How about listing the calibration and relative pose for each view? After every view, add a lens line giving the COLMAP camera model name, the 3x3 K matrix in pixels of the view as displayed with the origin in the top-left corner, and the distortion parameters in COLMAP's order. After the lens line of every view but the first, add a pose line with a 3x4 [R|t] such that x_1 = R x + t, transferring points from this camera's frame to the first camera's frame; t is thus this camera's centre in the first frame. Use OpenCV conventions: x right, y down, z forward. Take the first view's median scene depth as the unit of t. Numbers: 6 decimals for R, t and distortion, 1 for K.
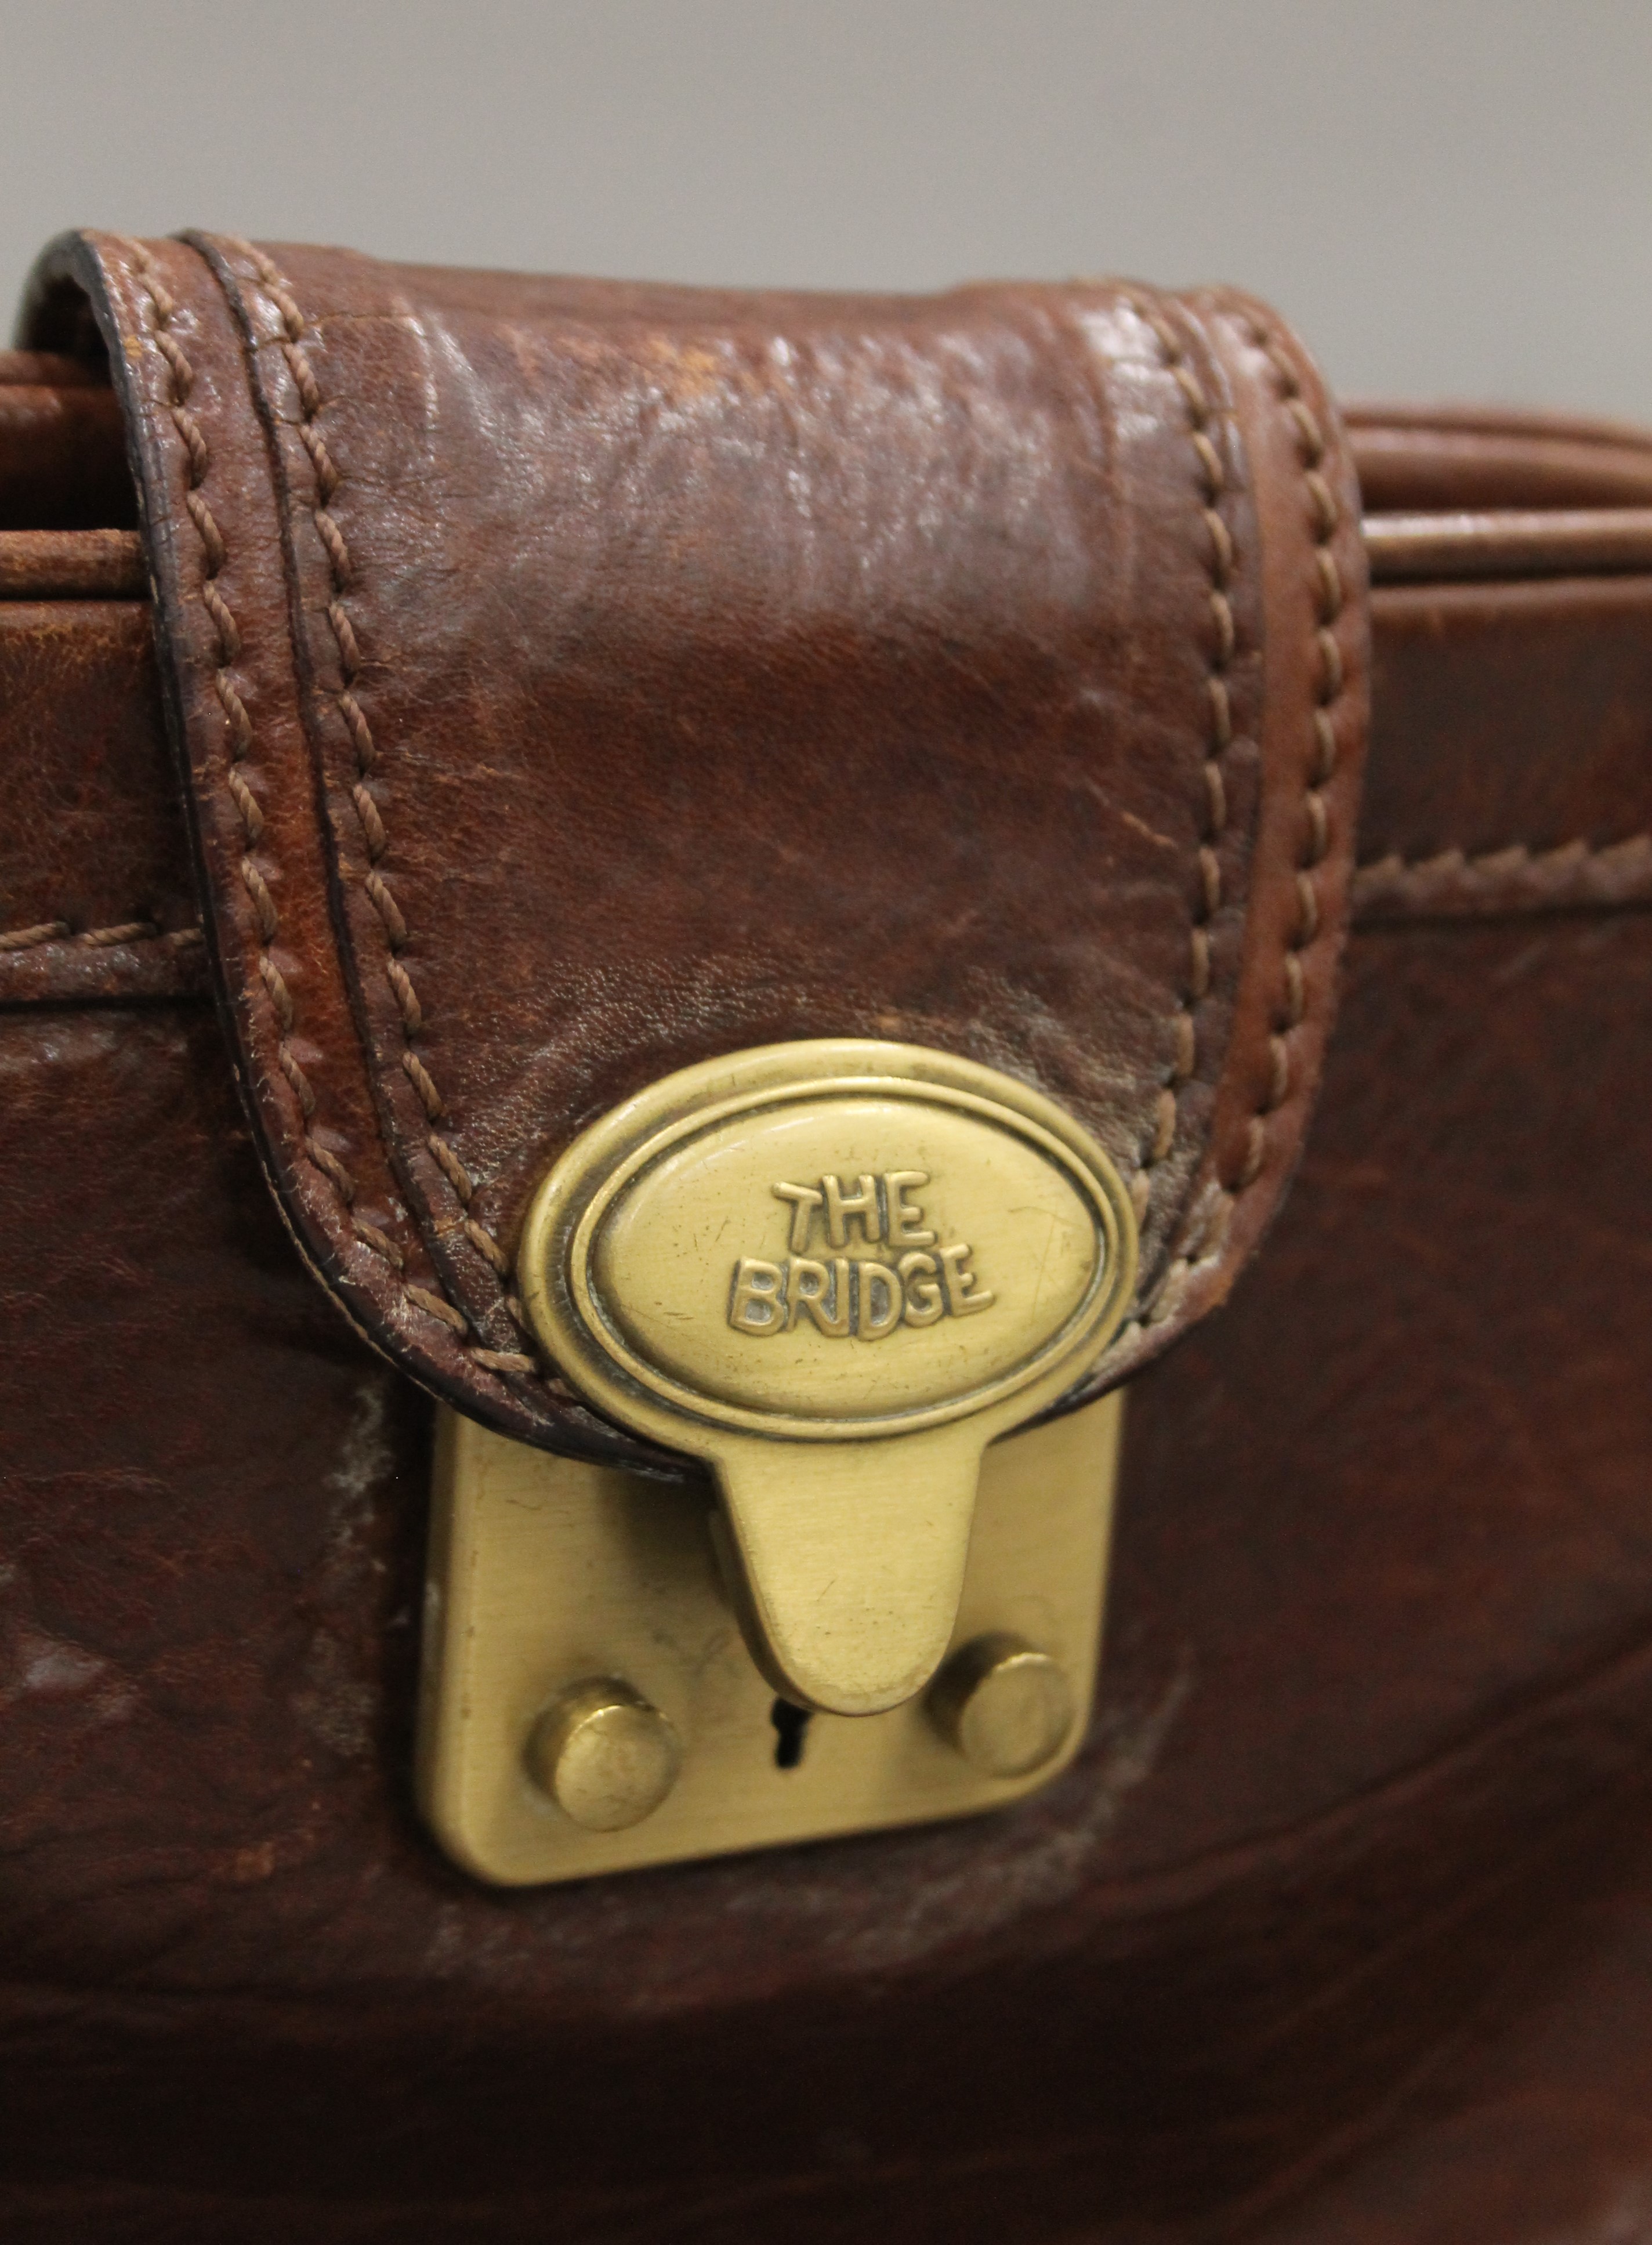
lens RADIAL K [[3852.2, 0, 825.6], [0, 3852.2, 1121.8], [0, 0, 1]] dist [0.031846, 0.000000]
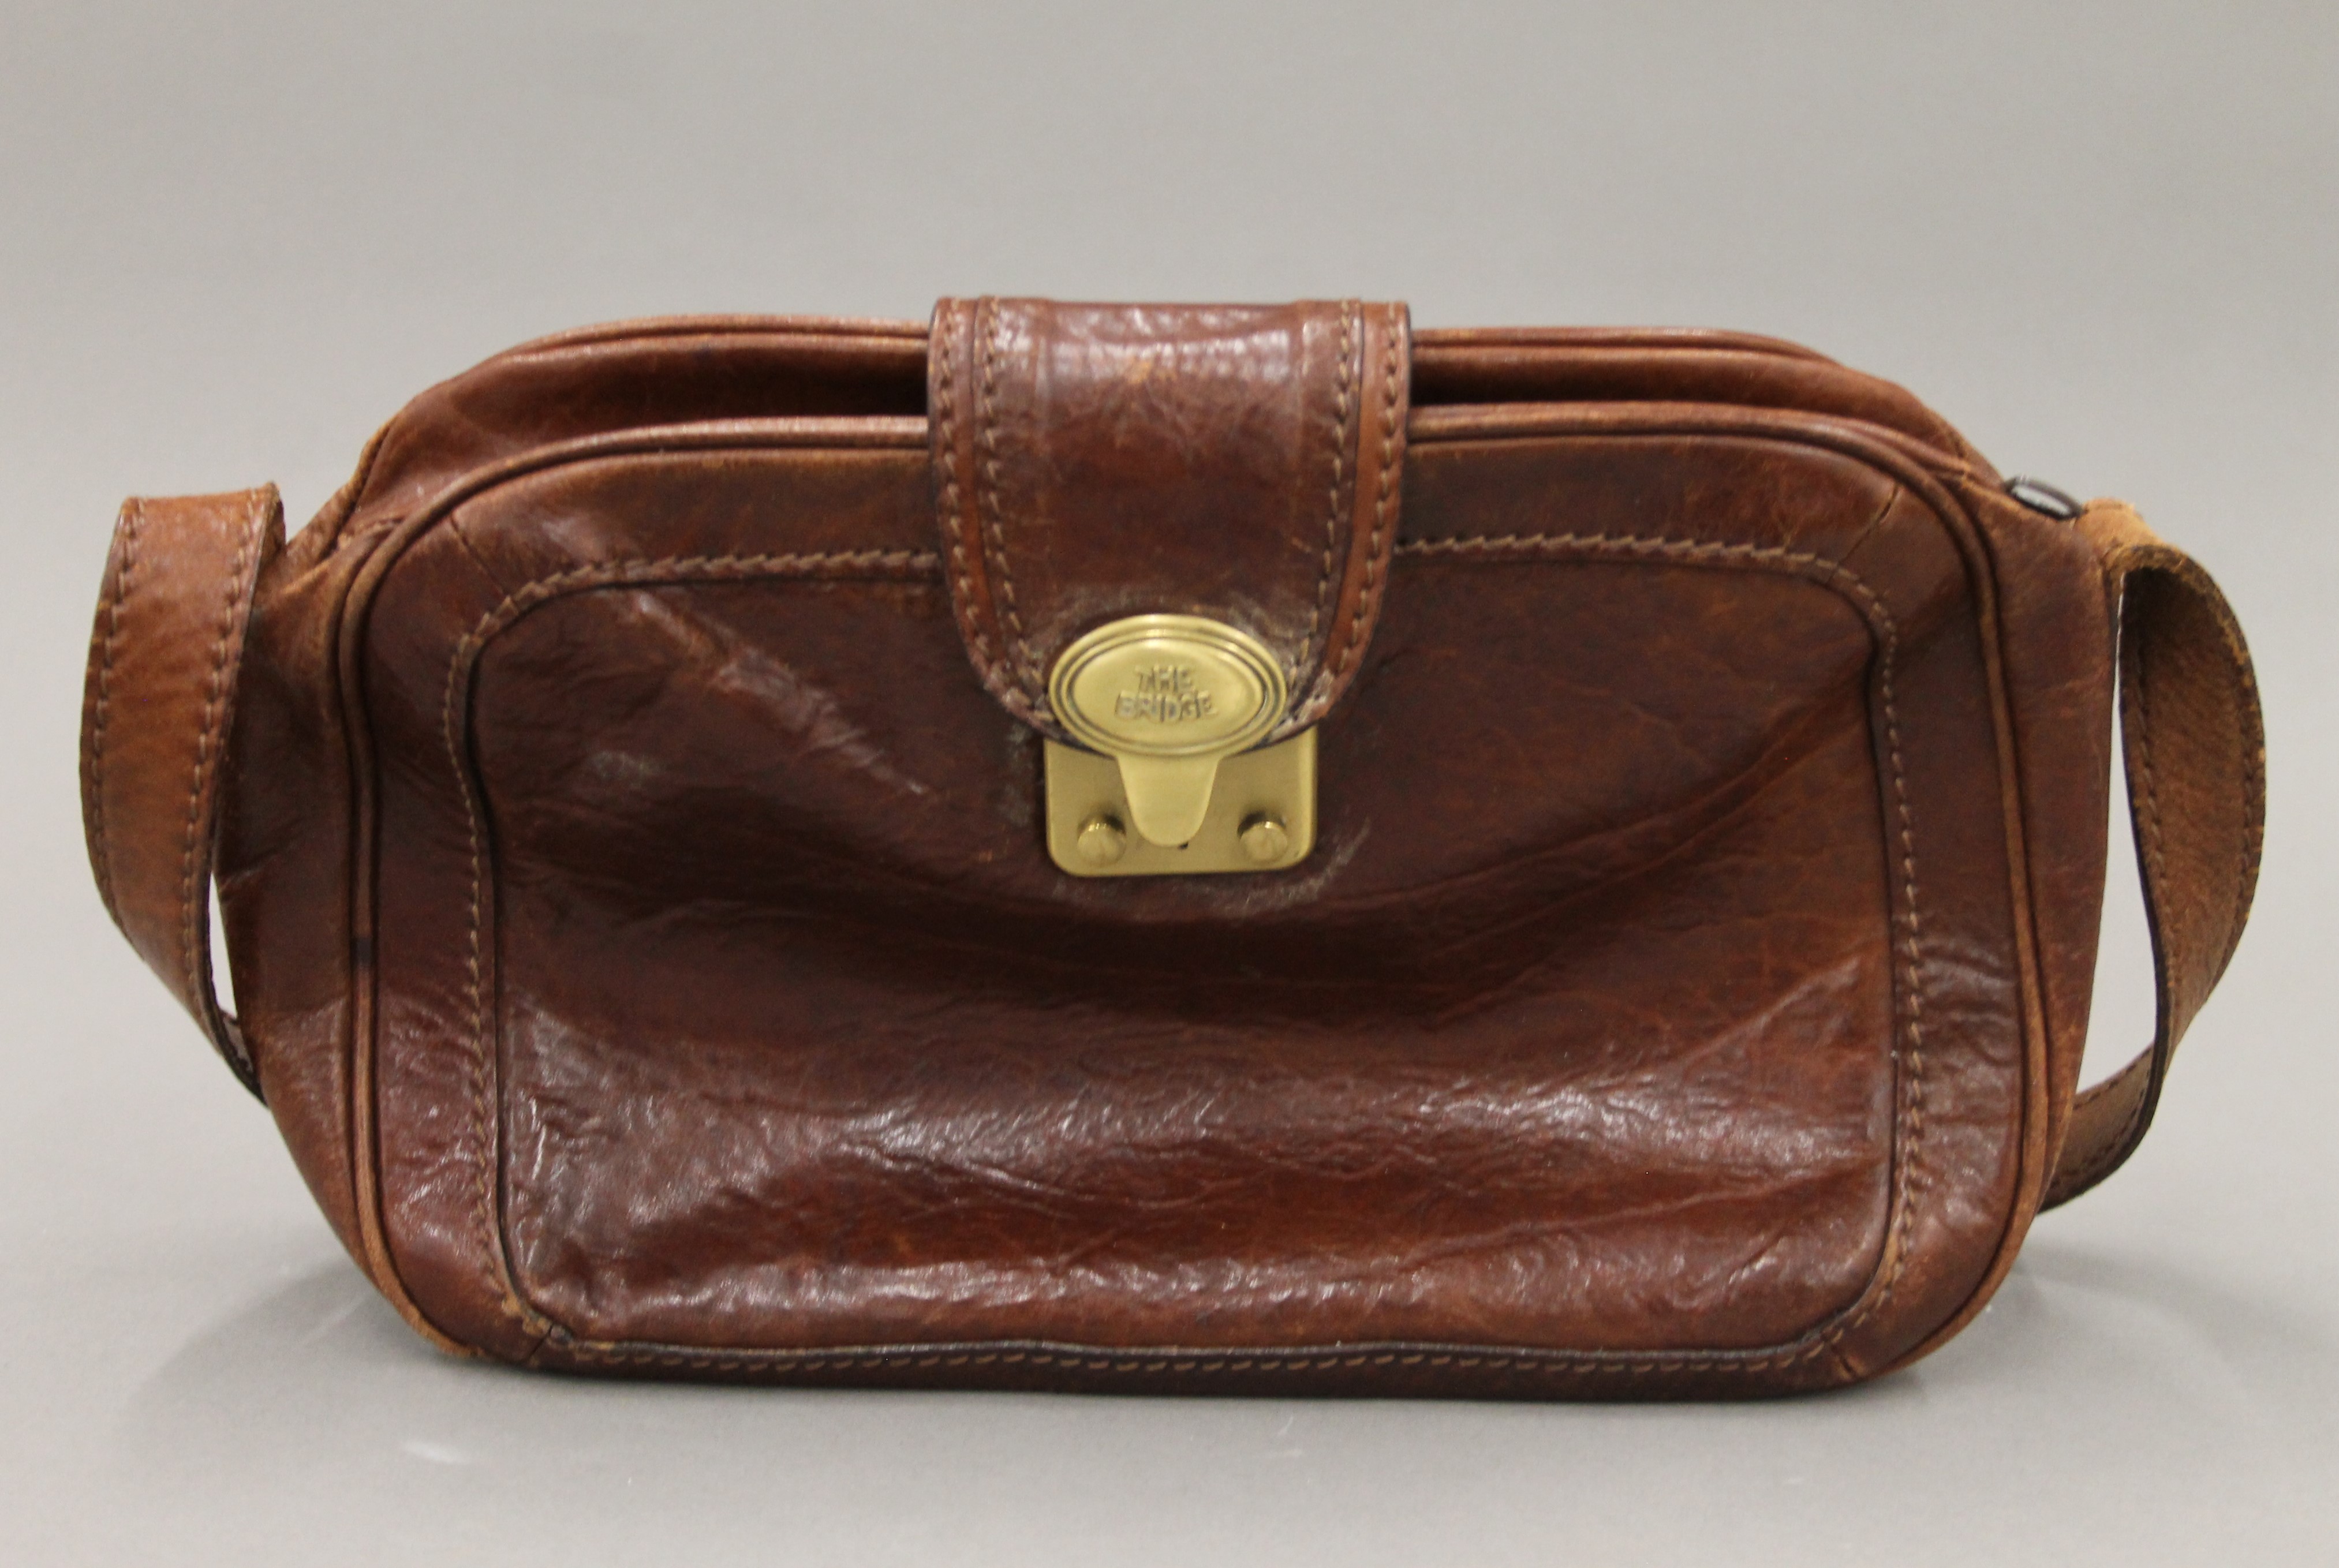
lens RADIAL K [[2357.4, 0, 1169.4], [0, 2357.4, 783.5], [0, 0, 1]] dist [0.010231, 0.000000]
pose [[0.932665, 0.150522, -0.327841, 0.560783], [-0.063735, 0.963249, 0.260941, -0.338025], [0.355070, -0.222475, 0.907981, -0.564722]]
